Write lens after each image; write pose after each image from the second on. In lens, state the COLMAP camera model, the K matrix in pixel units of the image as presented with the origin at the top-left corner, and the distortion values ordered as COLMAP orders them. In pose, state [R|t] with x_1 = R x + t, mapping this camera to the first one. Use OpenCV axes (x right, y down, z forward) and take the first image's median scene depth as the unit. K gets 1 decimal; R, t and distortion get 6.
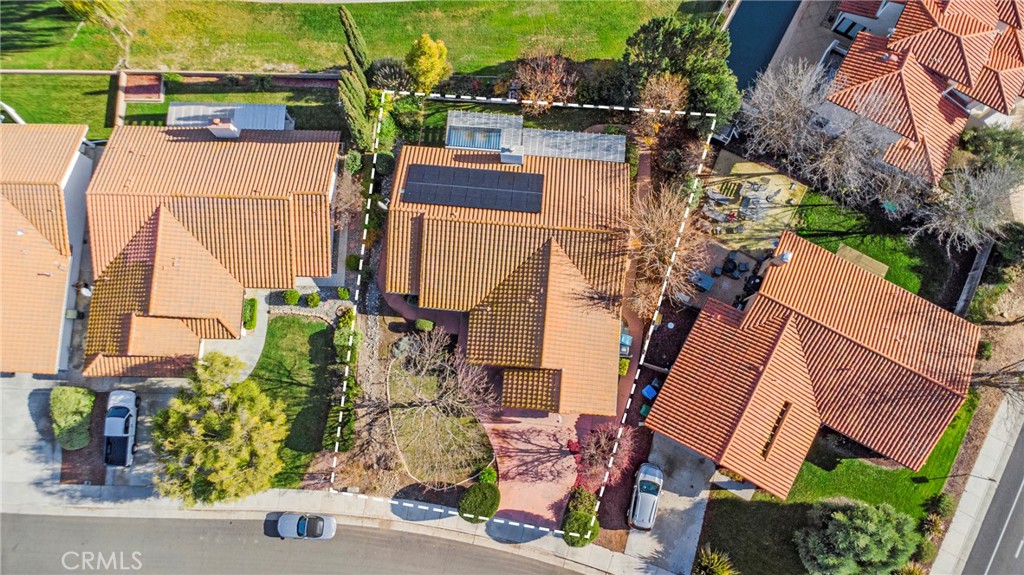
lens RADIAL K [[762.0, 0, 512.0], [0, 762.0, 287.5], [0, 0, 1]] dist [0.021542, -0.001027]
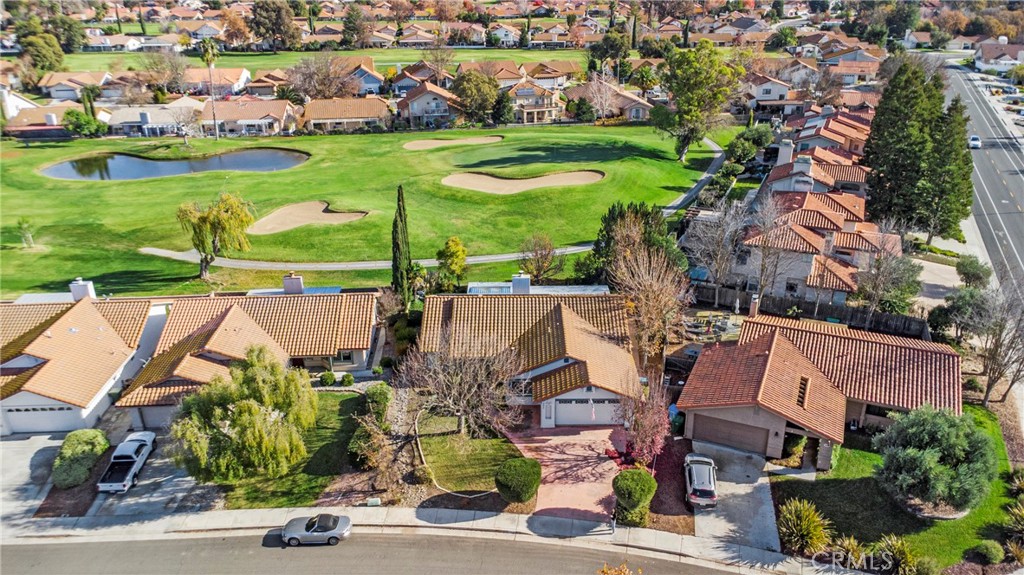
lens RADIAL K [[762.0, 0, 512.0], [0, 762.0, 287.5], [0, 0, 1]] dist [0.021542, -0.001027]
pose [[0.997217, -0.036362, 0.065085, -0.097124], [0.074393, 0.542579, -0.836704, 0.881691], [-0.004890, 0.839218, 0.543774, 0.311447]]
